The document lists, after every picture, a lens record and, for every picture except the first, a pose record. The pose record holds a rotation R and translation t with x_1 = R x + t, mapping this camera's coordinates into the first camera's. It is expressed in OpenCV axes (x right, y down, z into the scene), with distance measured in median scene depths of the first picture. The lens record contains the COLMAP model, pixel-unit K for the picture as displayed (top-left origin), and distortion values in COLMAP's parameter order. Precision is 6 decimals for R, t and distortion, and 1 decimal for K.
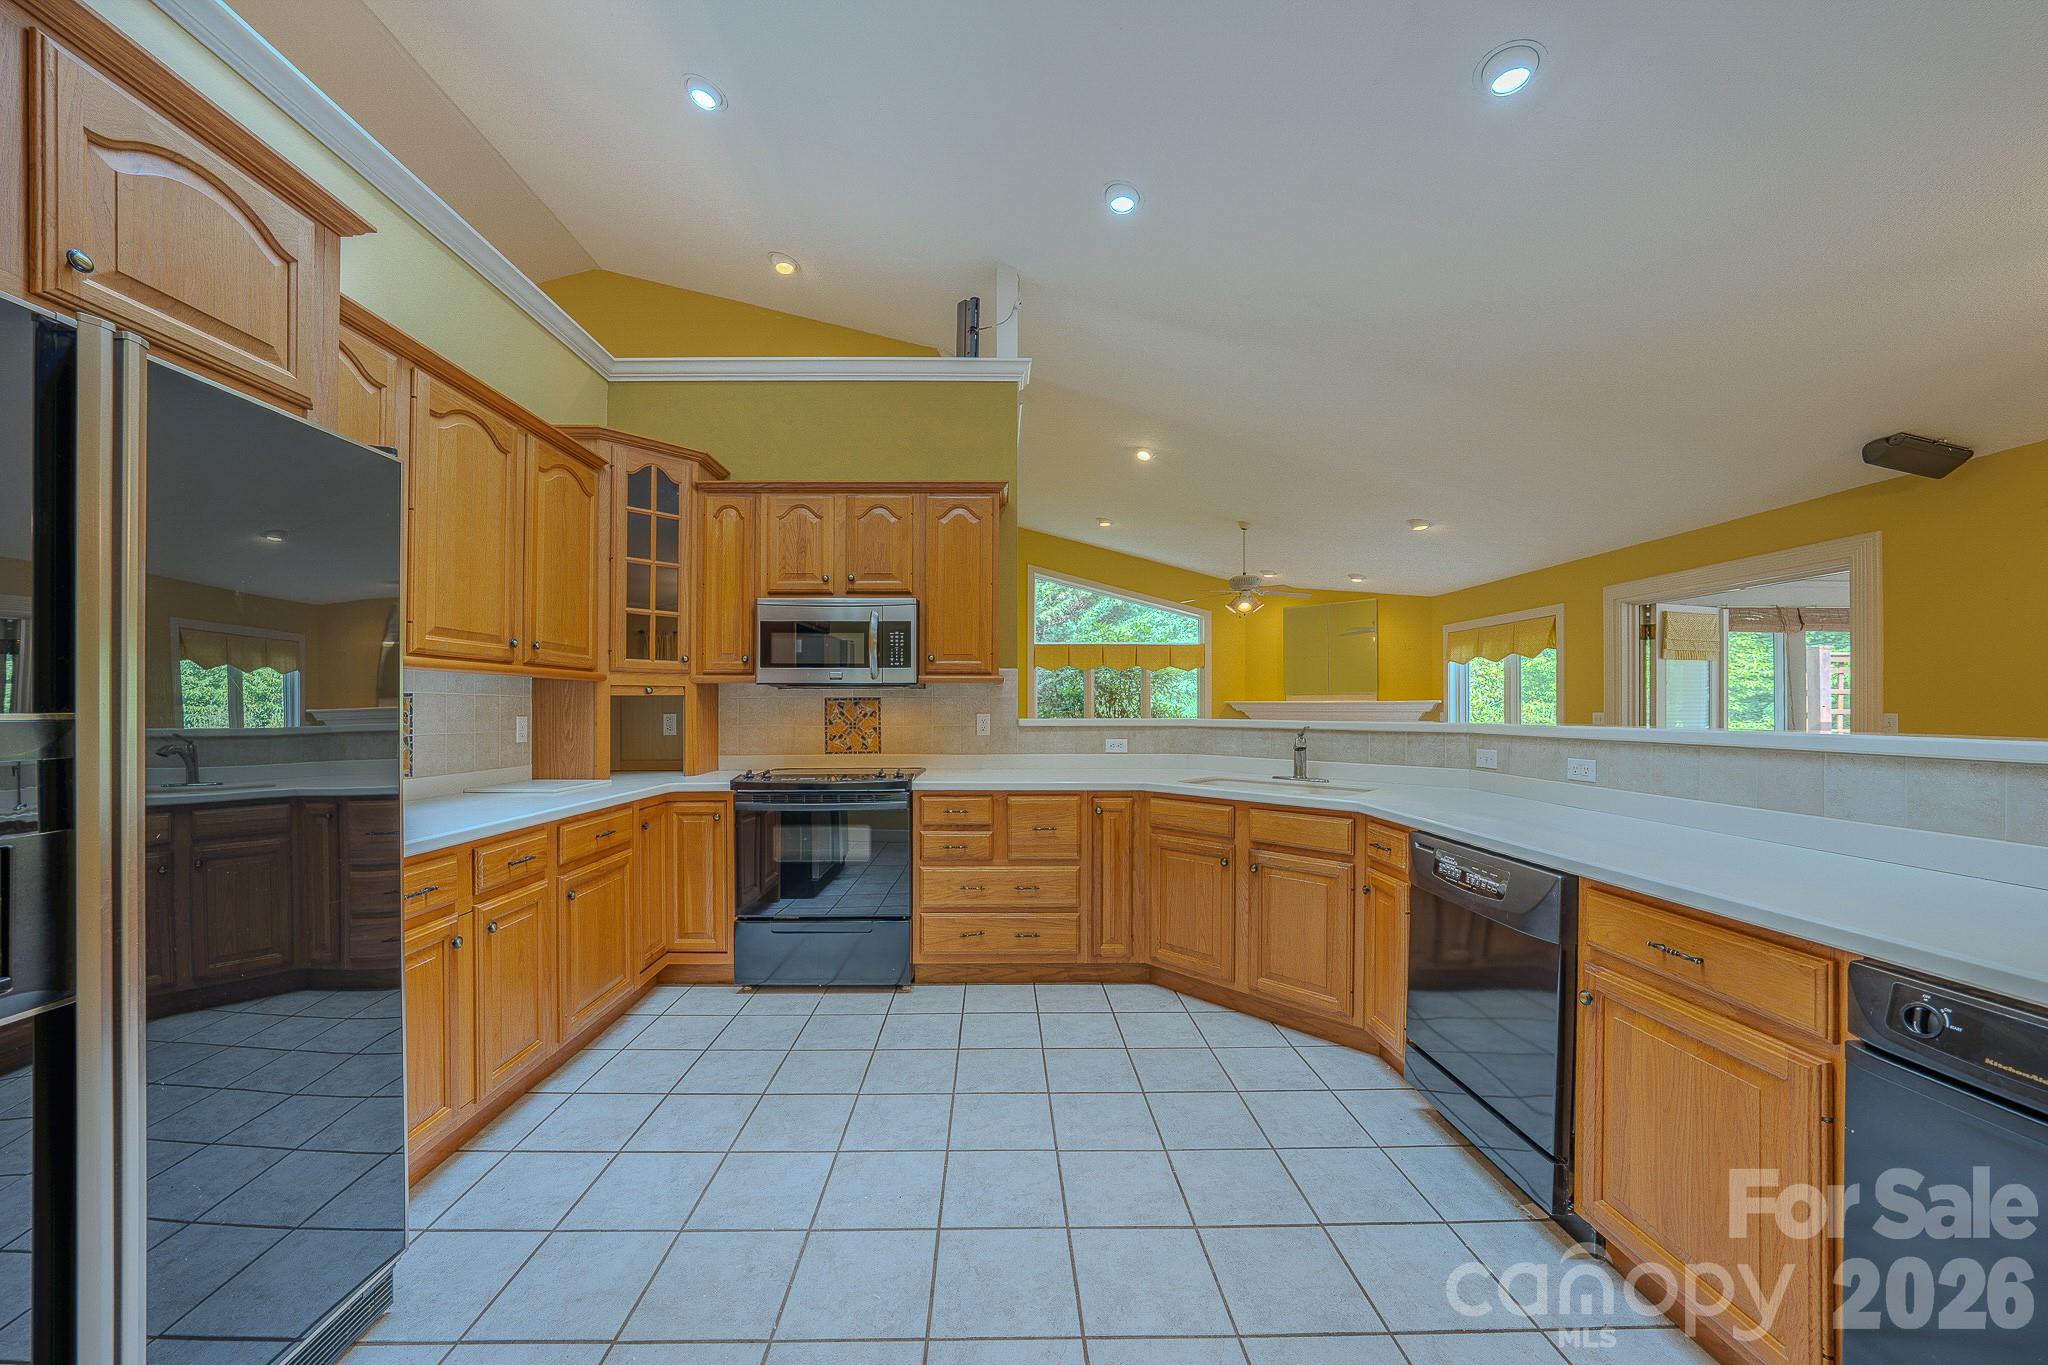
lens RADIAL K [[735.1, 0, 973.2], [0, 735.1, 700.9], [0, 0, 1]] dist [-0.024490, 0.006108]
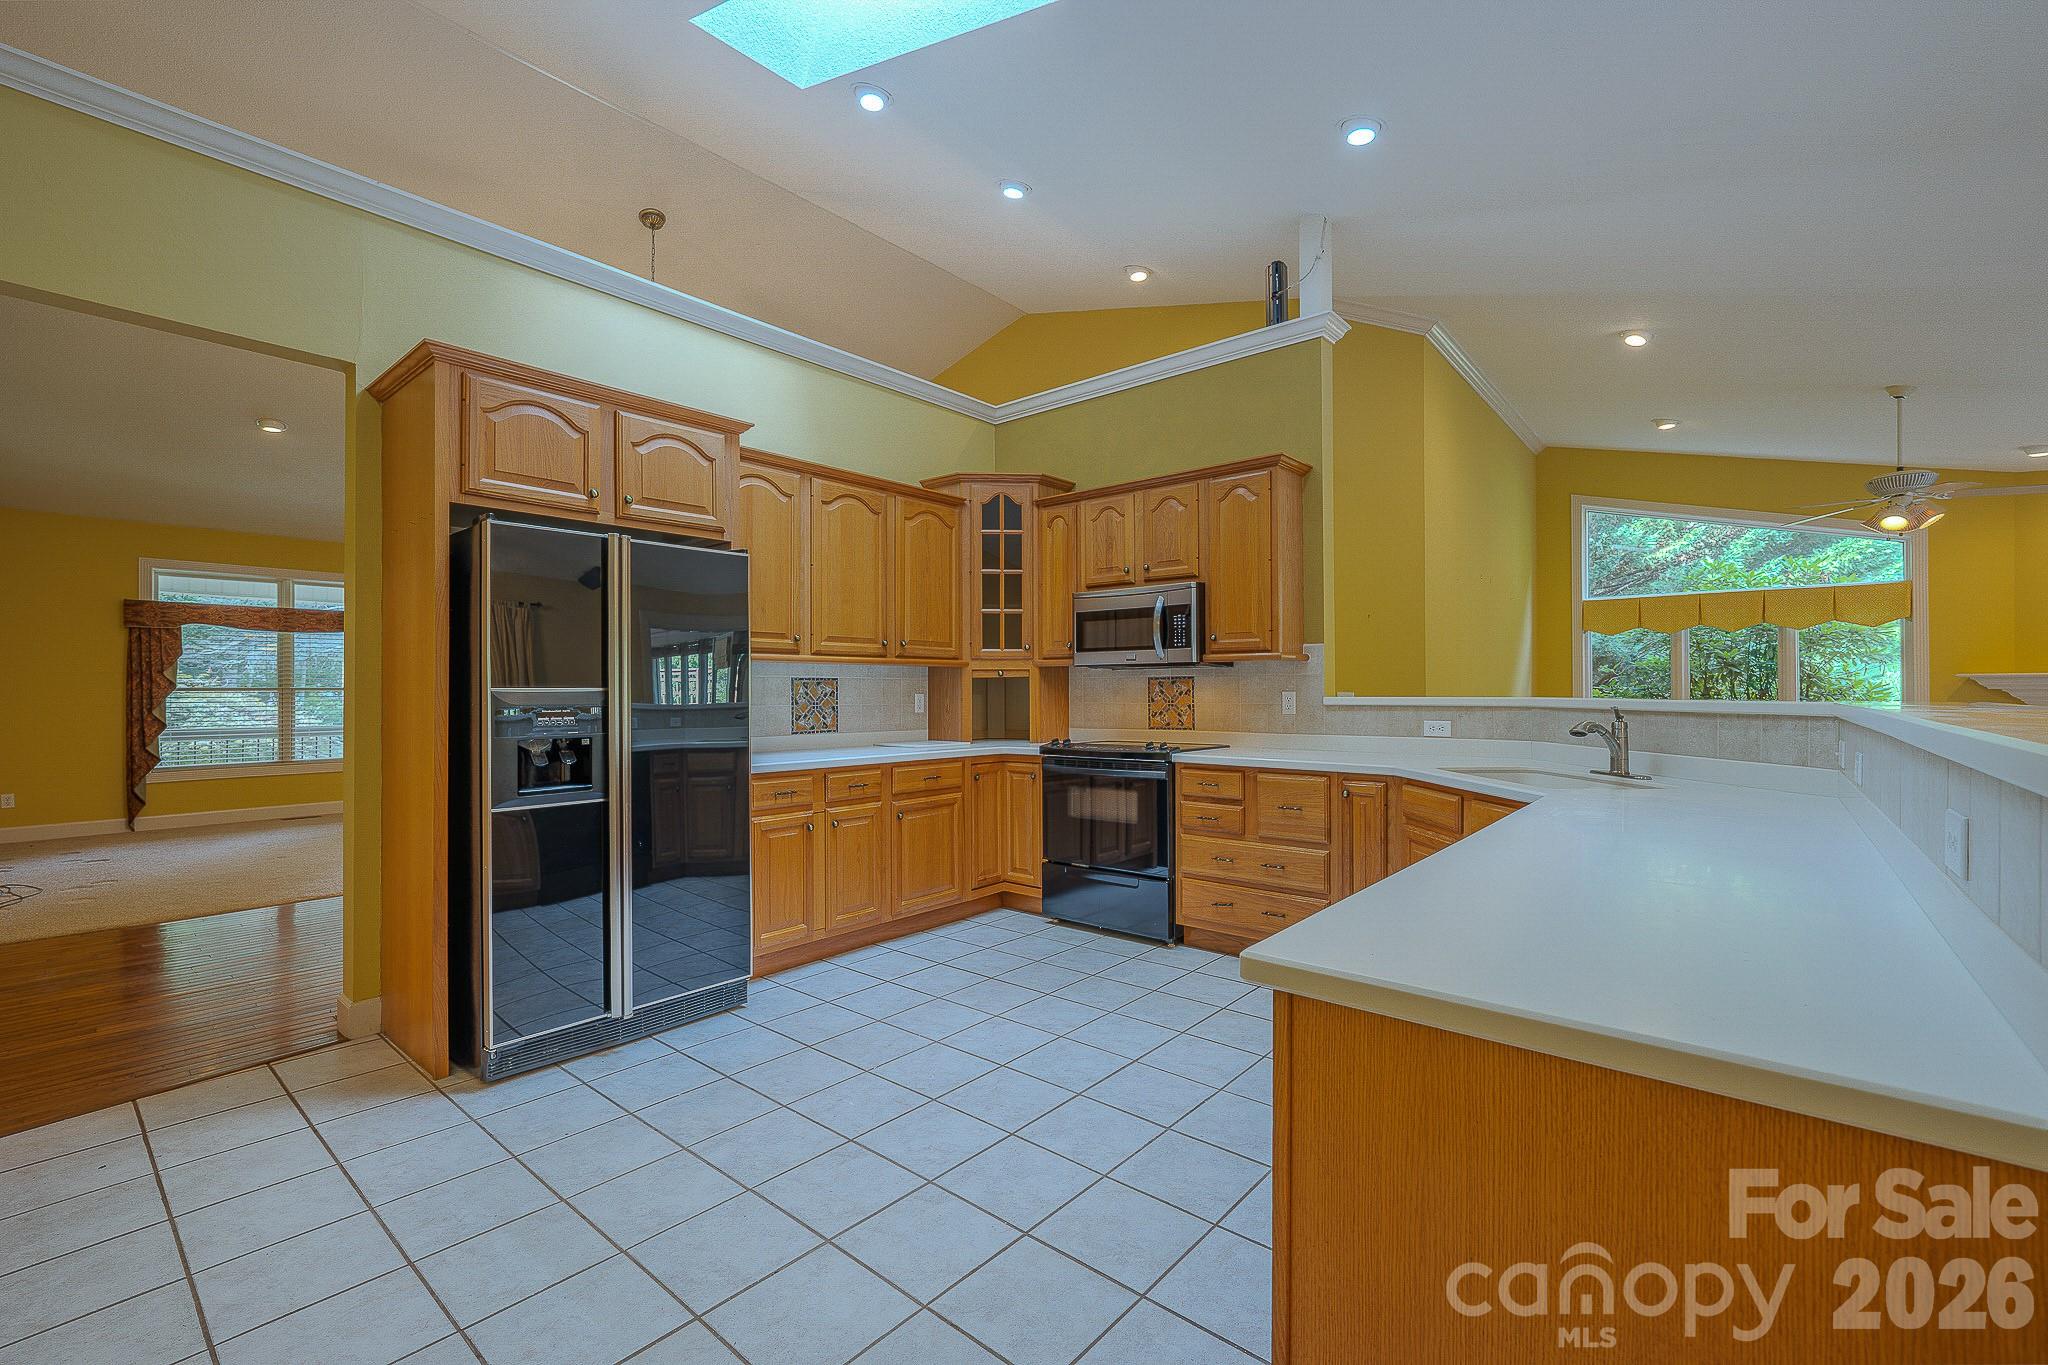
lens RADIAL K [[899.1, 0, 1024.0], [0, 899.1, 682.5], [0, 0, 1]] dist [-0.002550, -0.000047]
pose [[0.746900, -0.008924, -0.664876, 0.623476], [0.009094, 0.999954, -0.003205, 0.006831], [0.664874, -0.003653, 0.746947, -0.129632]]
